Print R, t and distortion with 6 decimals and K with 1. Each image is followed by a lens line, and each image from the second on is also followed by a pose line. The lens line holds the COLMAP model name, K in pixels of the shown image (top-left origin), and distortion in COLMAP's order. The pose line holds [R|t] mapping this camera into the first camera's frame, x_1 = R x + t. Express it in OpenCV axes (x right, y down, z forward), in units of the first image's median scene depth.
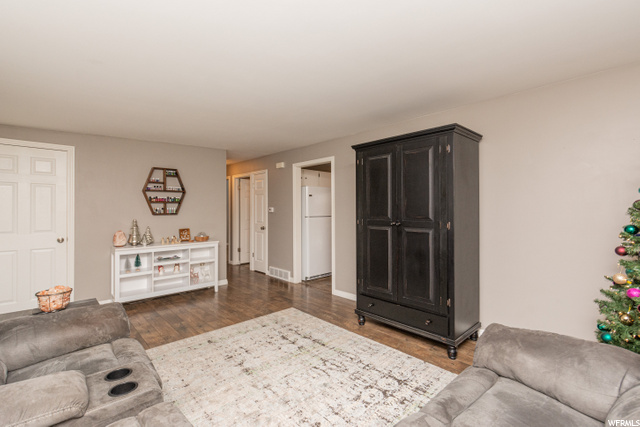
lens RADIAL K [[285.9, 0, 320.0], [0, 285.9, 213.5], [0, 0, 1]] dist [0.002181, -0.000625]
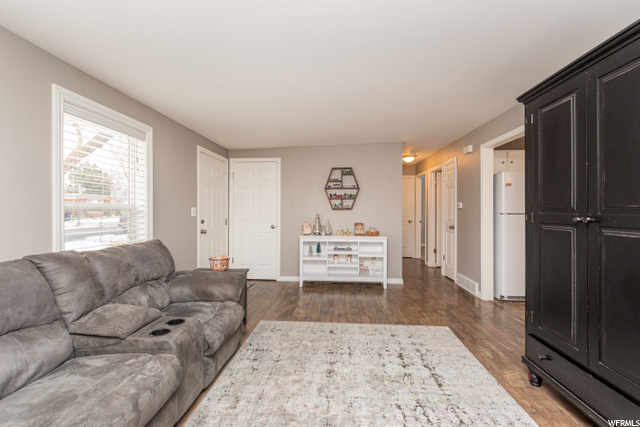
lens RADIAL K [[285.9, 0, 320.0], [0, 285.9, 213.5], [0, 0, 1]] dist [0.002181, -0.000625]
pose [[0.681699, 0.009797, -0.731567, 0.211277], [-0.012233, 0.999923, 0.001991, 0.018643], [0.731531, 0.007592, 0.681766, 0.182629]]
